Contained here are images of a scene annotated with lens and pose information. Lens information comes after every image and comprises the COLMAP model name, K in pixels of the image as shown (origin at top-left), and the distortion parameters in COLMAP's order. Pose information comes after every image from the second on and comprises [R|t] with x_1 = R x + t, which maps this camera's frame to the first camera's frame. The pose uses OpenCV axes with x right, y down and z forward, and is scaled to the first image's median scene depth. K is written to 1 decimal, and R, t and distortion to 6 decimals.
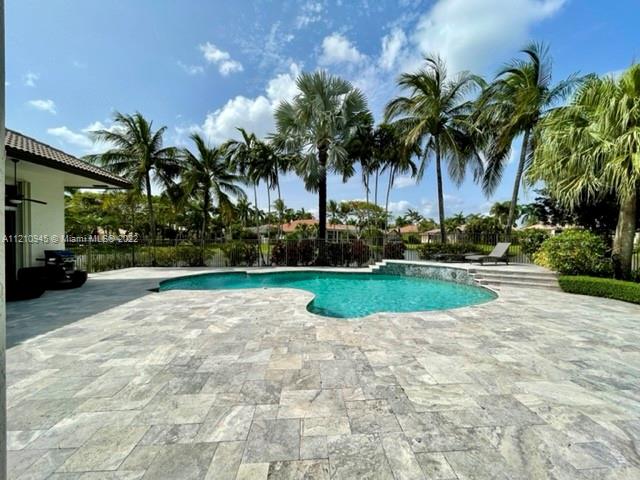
lens RADIAL K [[260.3, 0, 322.4], [0, 260.3, 240.0], [0, 0, 1]] dist [-0.001254, 0.000432]
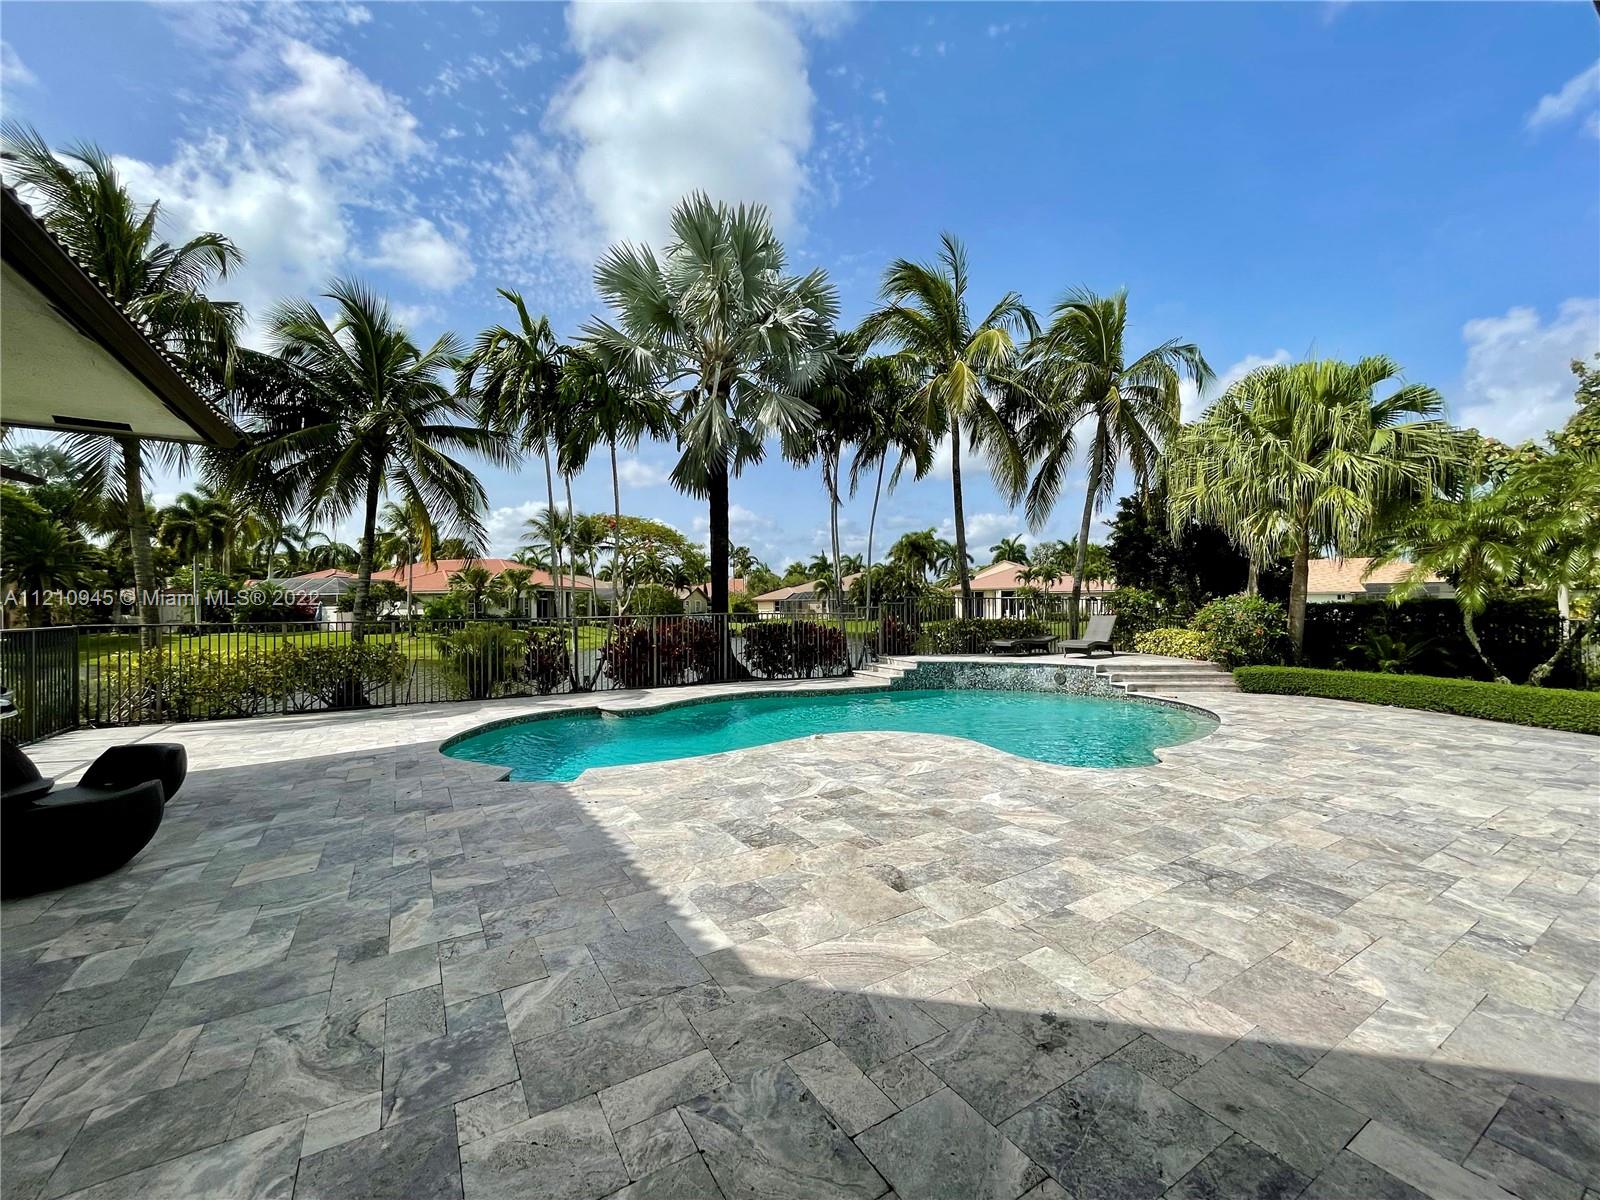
lens RADIAL K [[650.7, 0, 804.4], [0, 650.7, 598.8], [0, 0, 1]] dist [-0.001254, 0.000432]
pose [[0.878939, -0.002550, 0.476927, -1.524325], [0.013058, 0.999739, -0.018720, -0.022014], [-0.476755, 0.022681, 0.878744, 0.239615]]
